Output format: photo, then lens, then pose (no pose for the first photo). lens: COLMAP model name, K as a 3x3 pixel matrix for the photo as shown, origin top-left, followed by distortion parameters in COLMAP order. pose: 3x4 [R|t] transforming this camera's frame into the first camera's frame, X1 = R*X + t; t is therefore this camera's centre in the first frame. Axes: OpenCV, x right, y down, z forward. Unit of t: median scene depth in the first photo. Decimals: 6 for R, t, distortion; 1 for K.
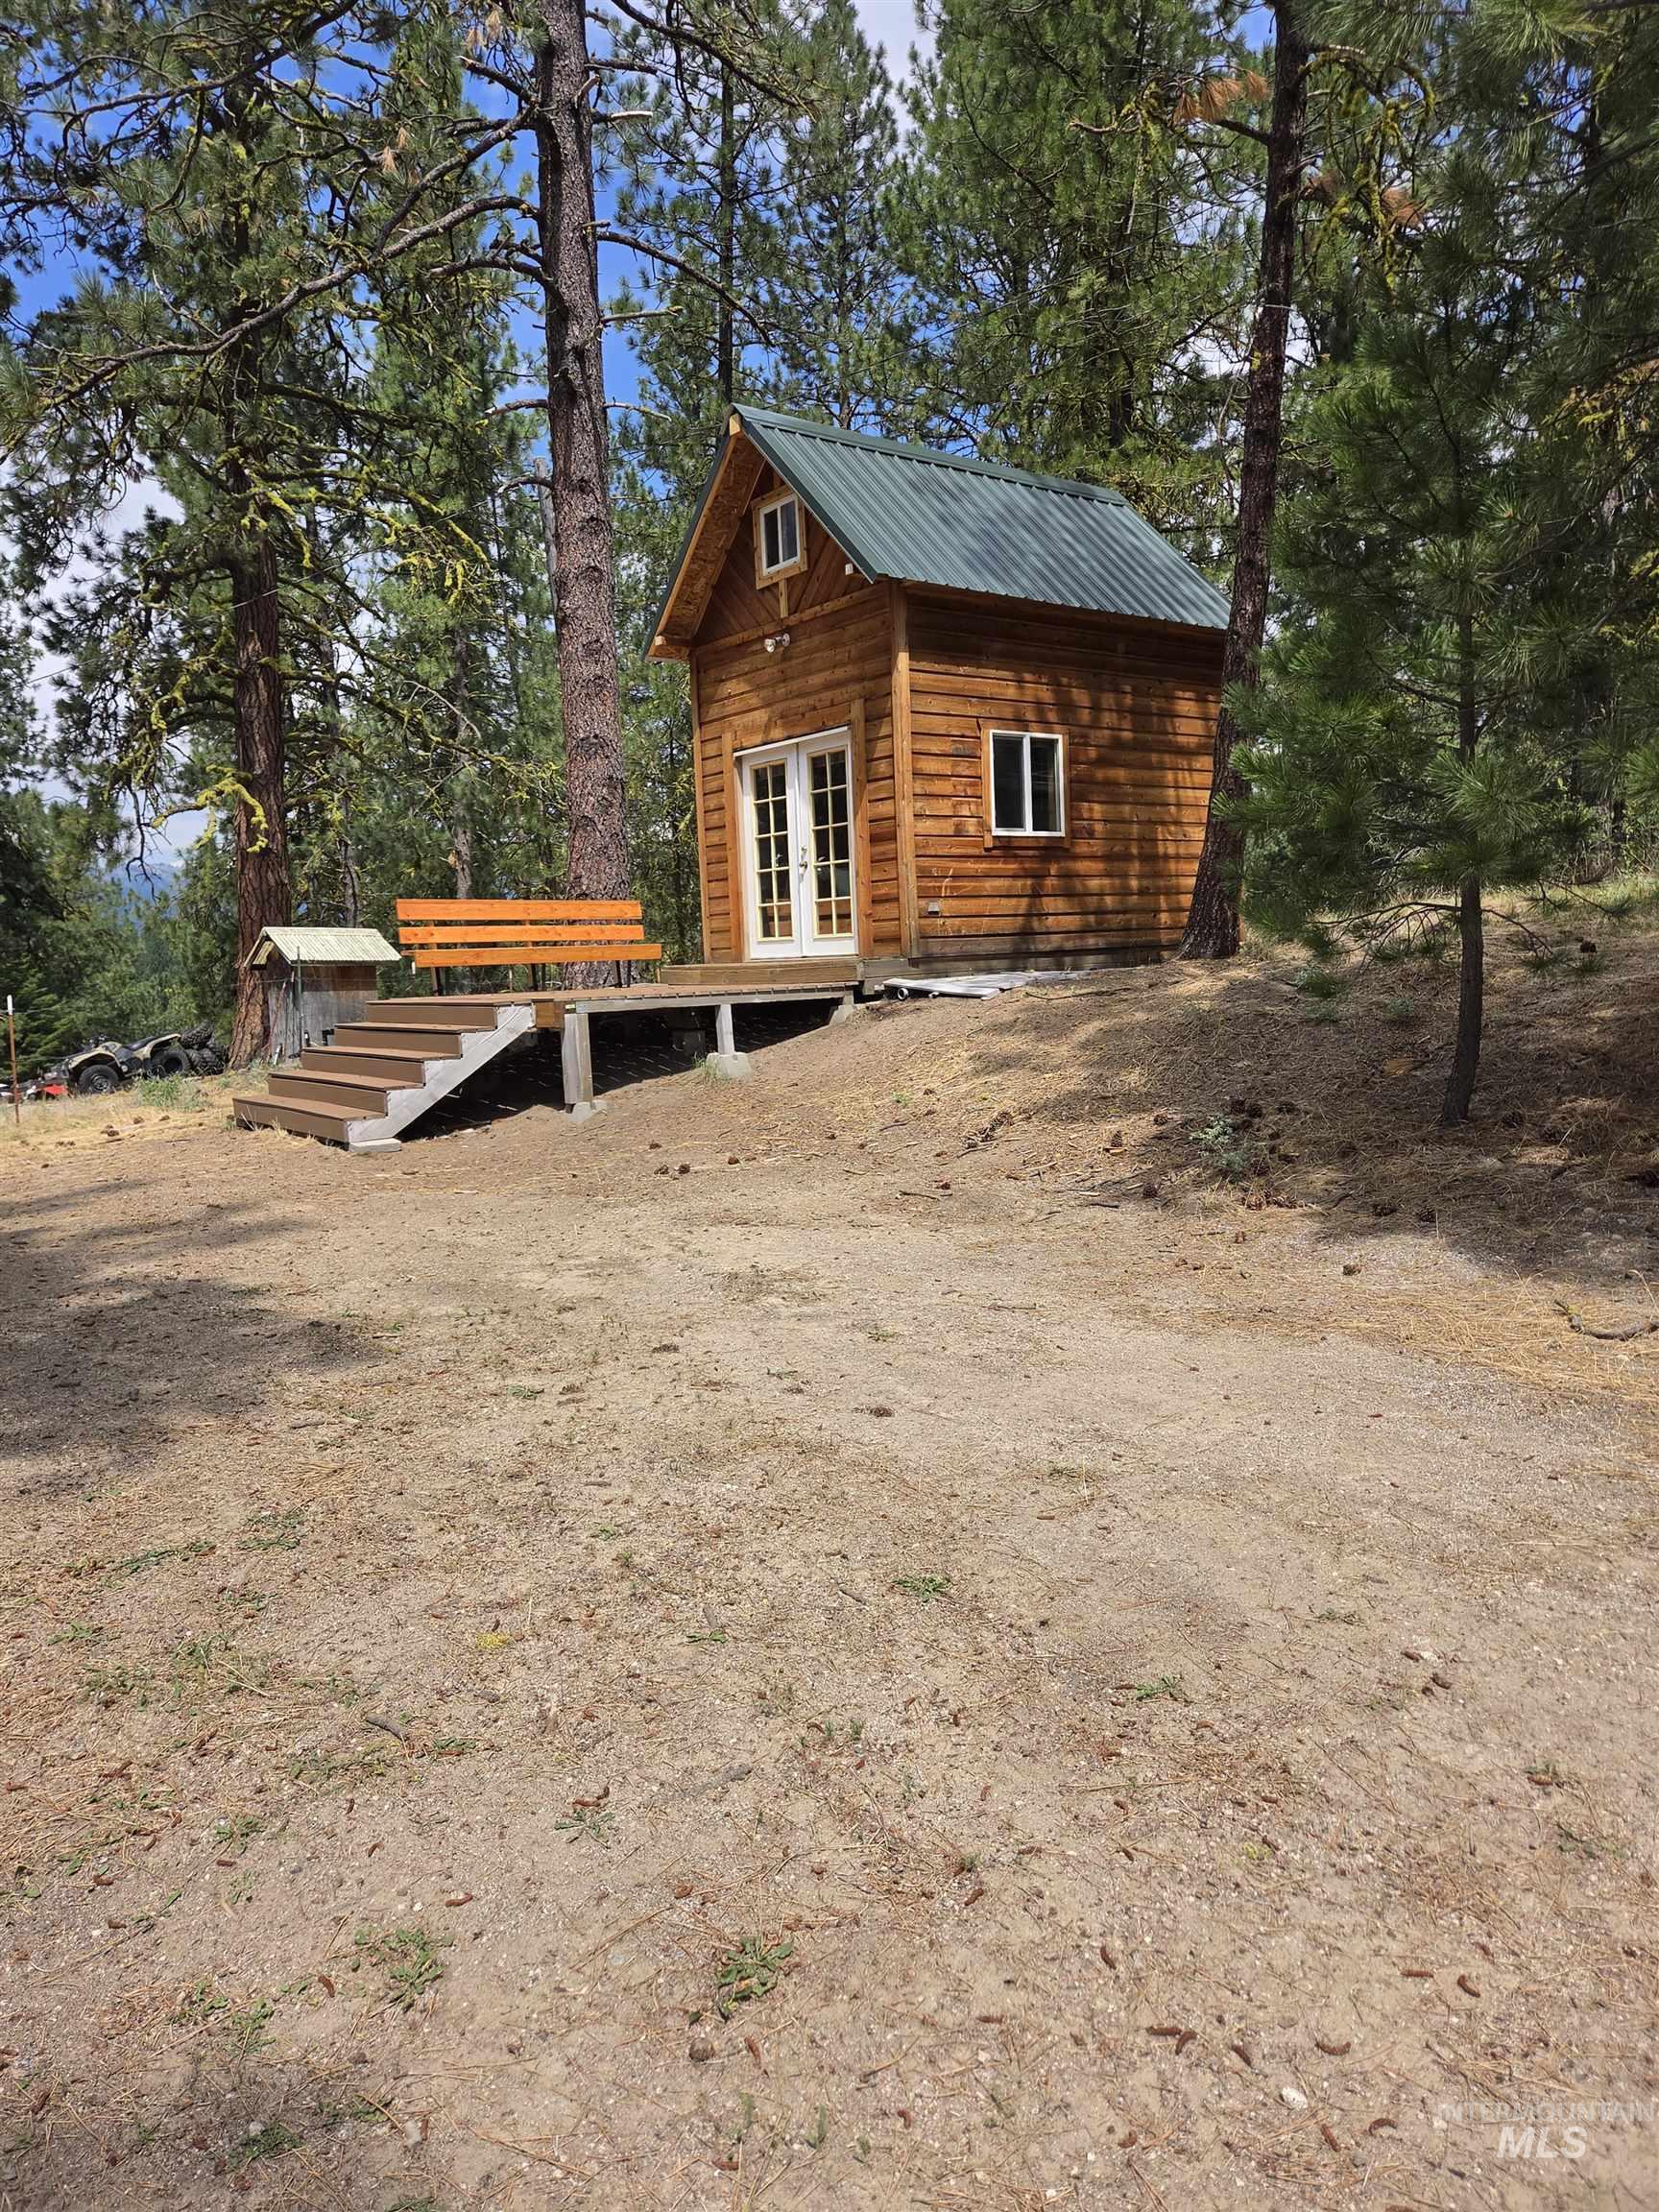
lens RADIAL K [[1587.0, 0, 823.5], [0, 1587.0, 1100.4], [0, 0, 1]] dist [0.102255, -0.083435]
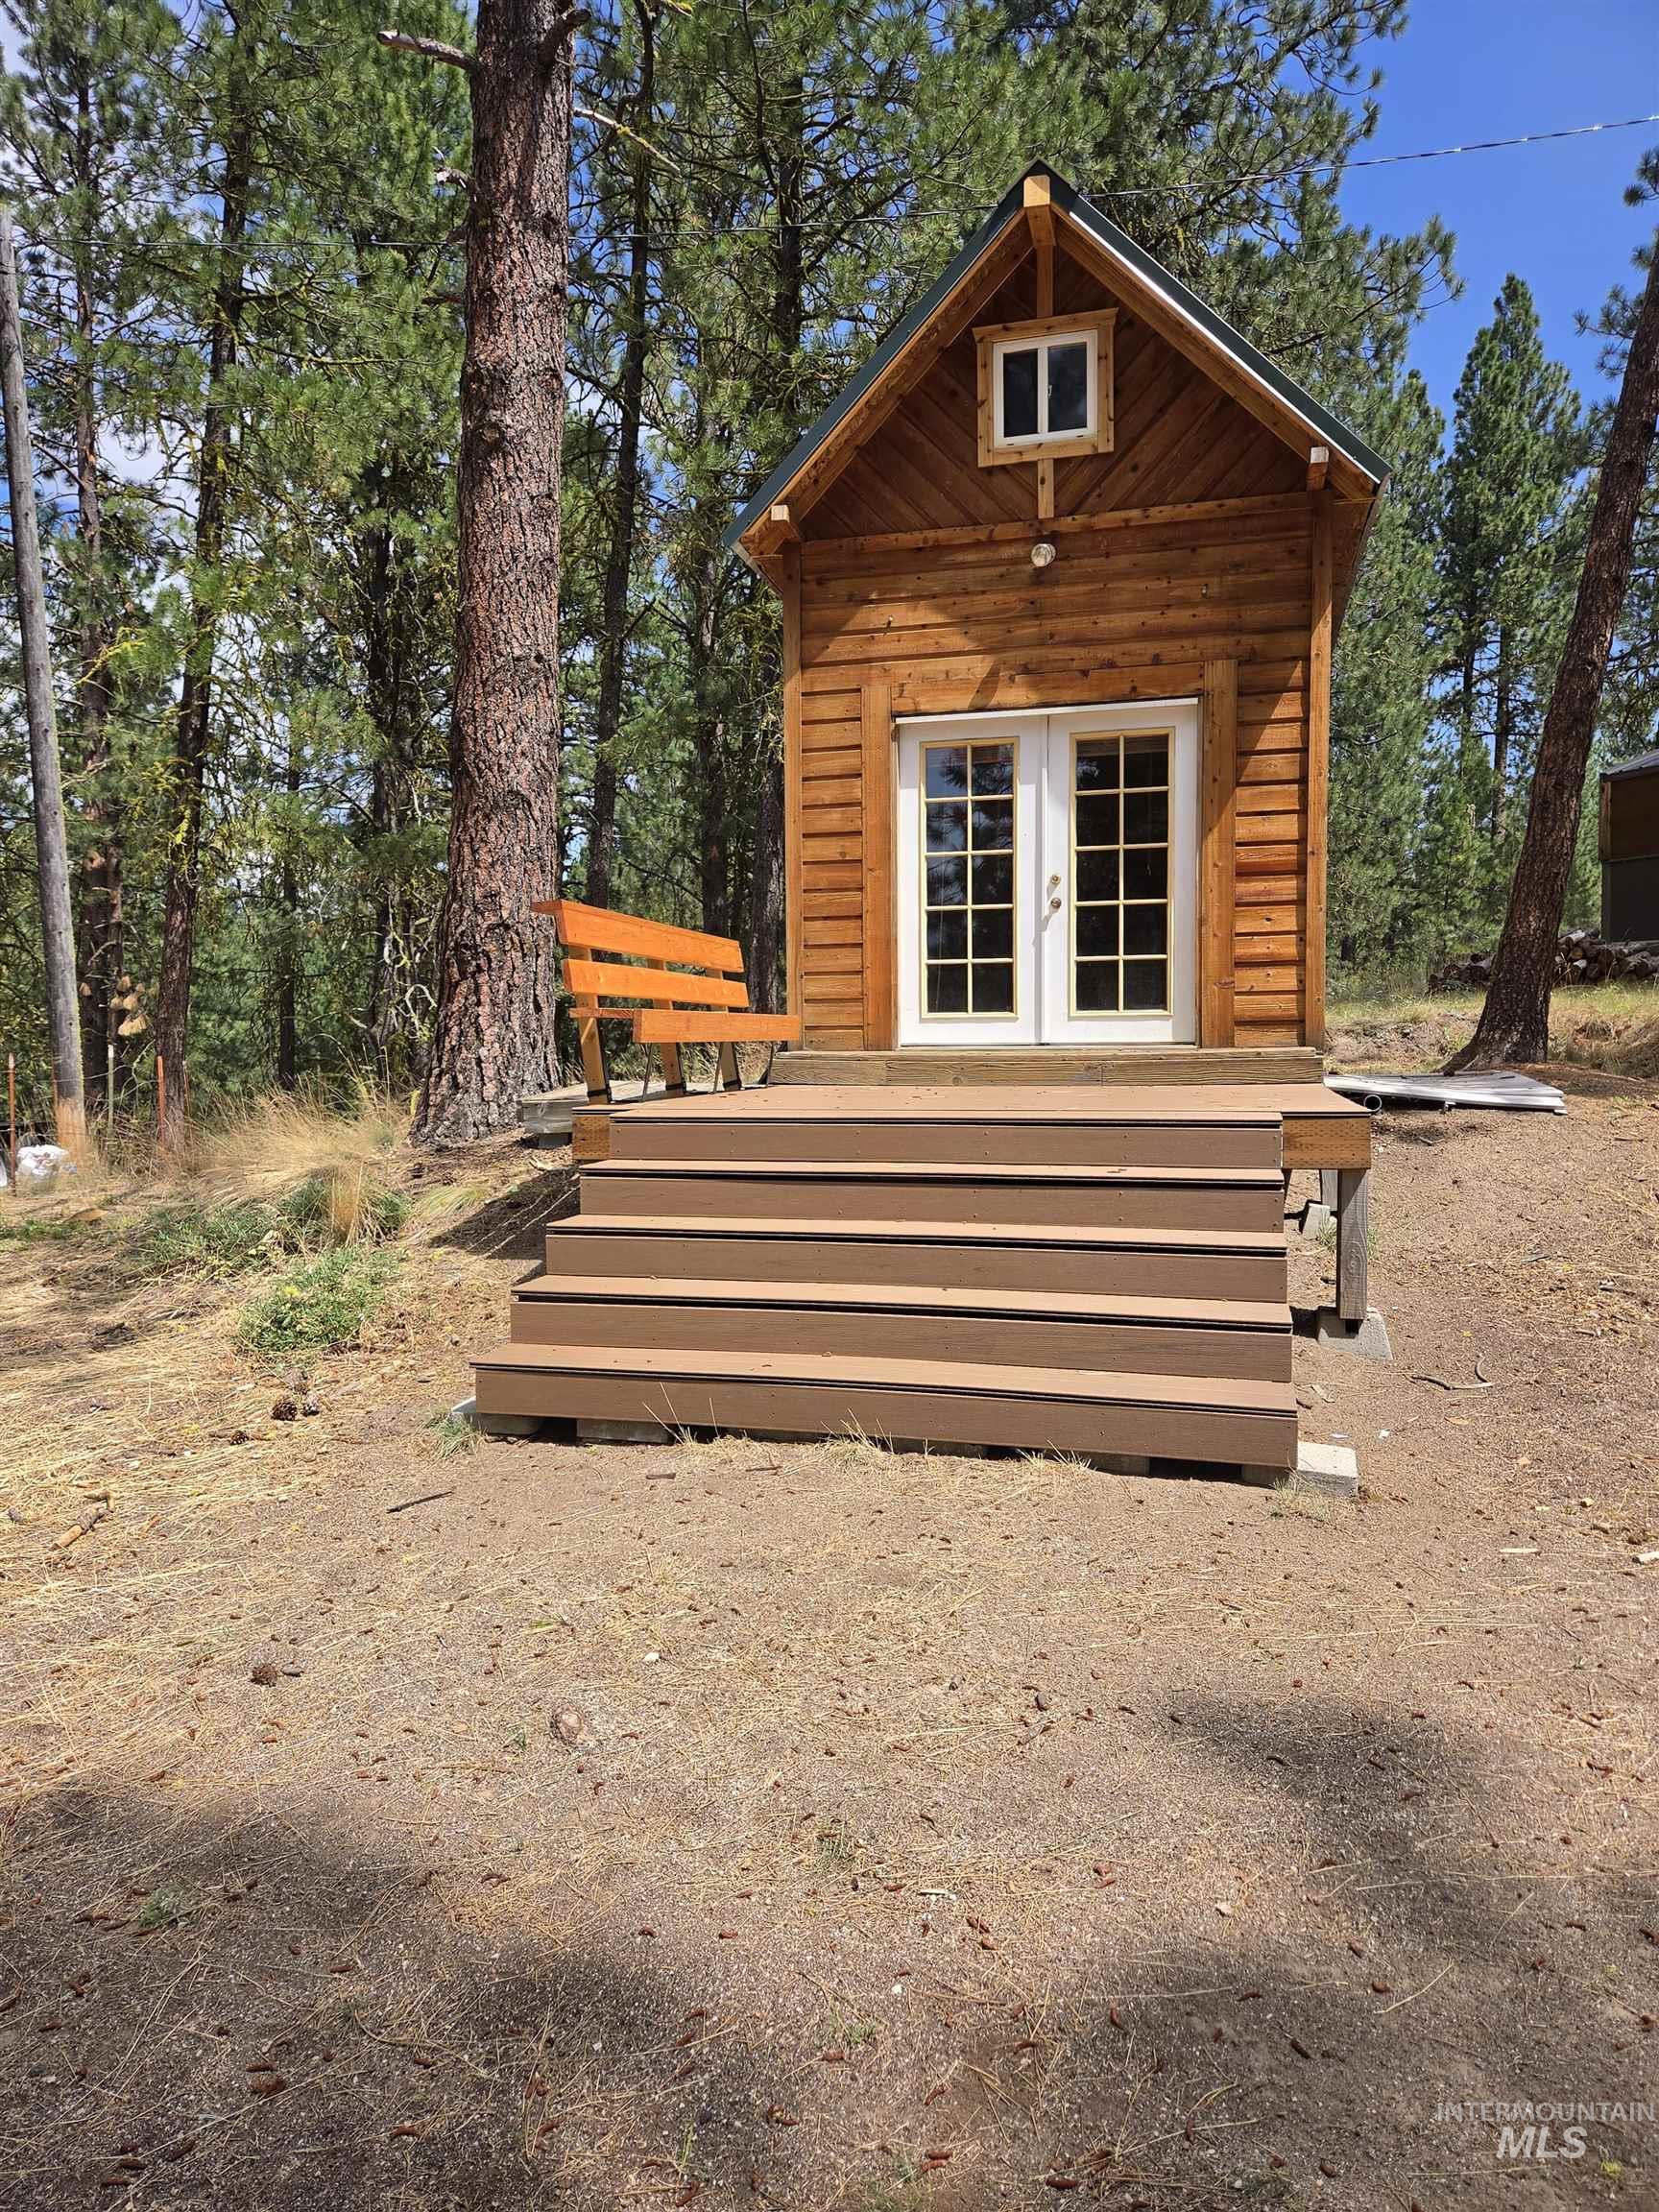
lens RADIAL K [[1587.0, 0, 833.0], [0, 1587.0, 1116.4], [0, 0, 1]] dist [0.102255, -0.083435]
pose [[0.776855, -0.001945, 0.629677, -0.492055], [0.033670, 0.998693, -0.038455, -0.038914], [-0.628779, 0.051075, 0.775905, 0.556393]]
